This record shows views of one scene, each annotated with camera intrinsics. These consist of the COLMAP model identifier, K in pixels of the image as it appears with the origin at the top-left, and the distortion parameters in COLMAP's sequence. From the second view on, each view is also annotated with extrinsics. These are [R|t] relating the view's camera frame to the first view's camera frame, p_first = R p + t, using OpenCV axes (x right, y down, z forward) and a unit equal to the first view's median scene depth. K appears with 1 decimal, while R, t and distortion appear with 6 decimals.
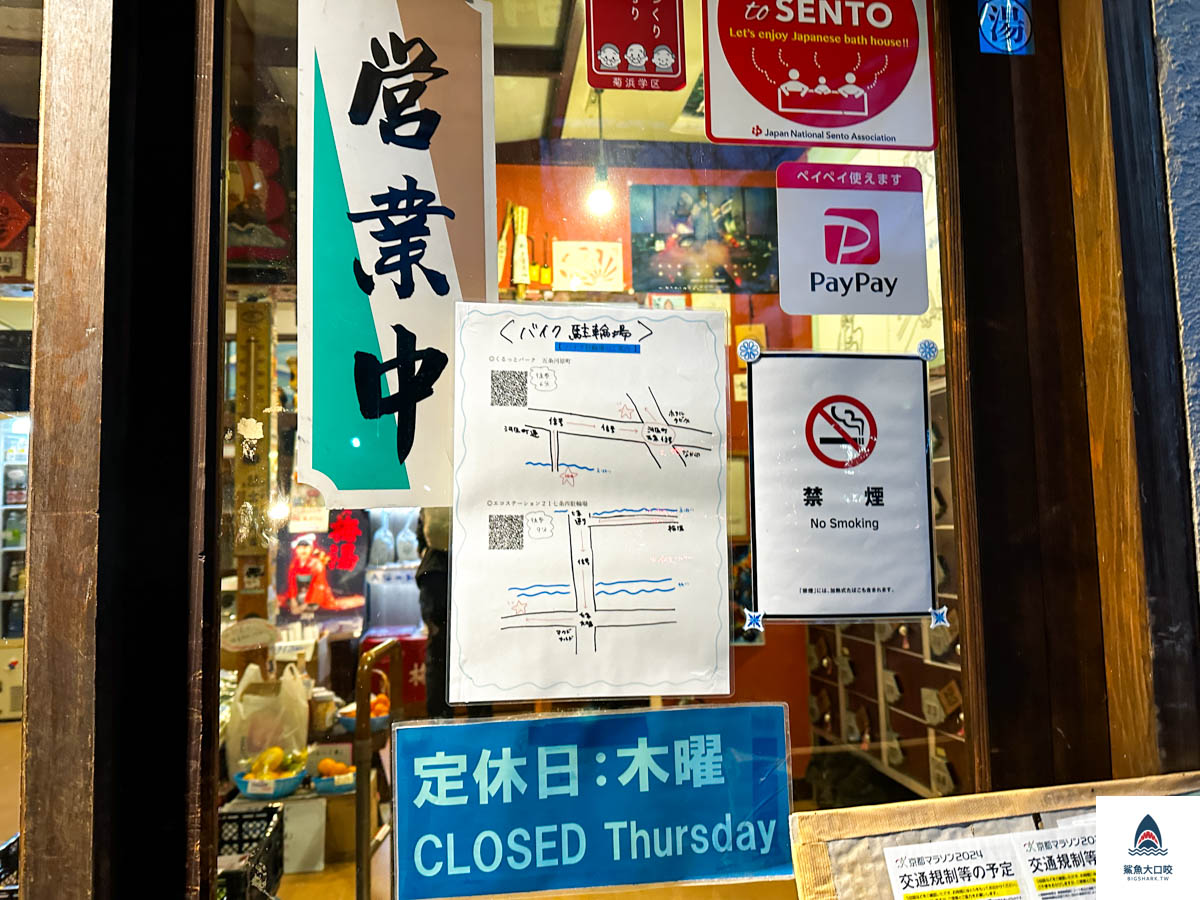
lens RADIAL K [[766.4, 0, 497.2], [0, 766.4, 510.4], [0, 0, 1]] dist [0.009580, -0.008093]
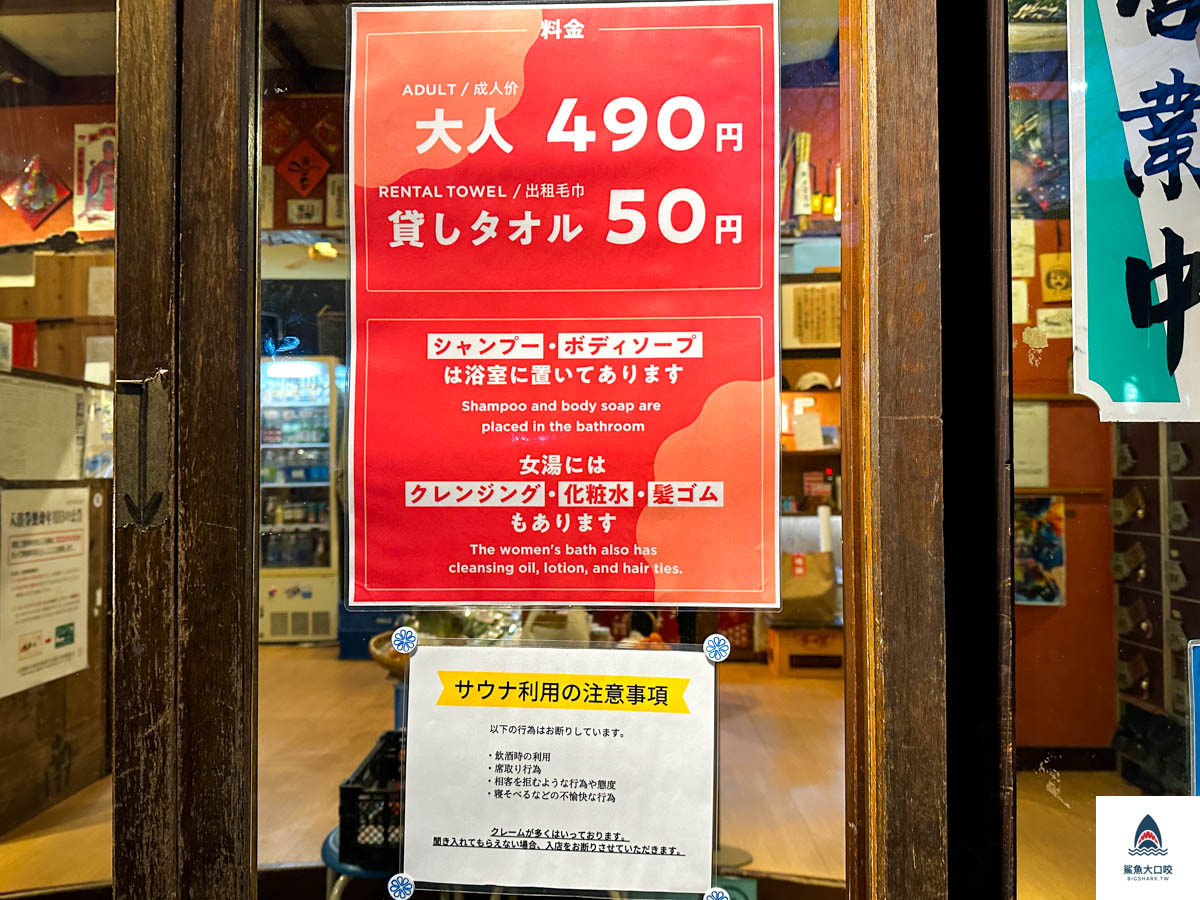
lens RADIAL K [[766.4, 0, 543.7], [0, 766.4, 490.2], [0, 0, 1]] dist [0.009580, -0.008093]
pose [[0.988890, 0.022538, -0.146933, -0.740475], [-0.015801, 0.998776, 0.046860, 0.049851], [0.147809, -0.044017, 0.988036, -0.070422]]
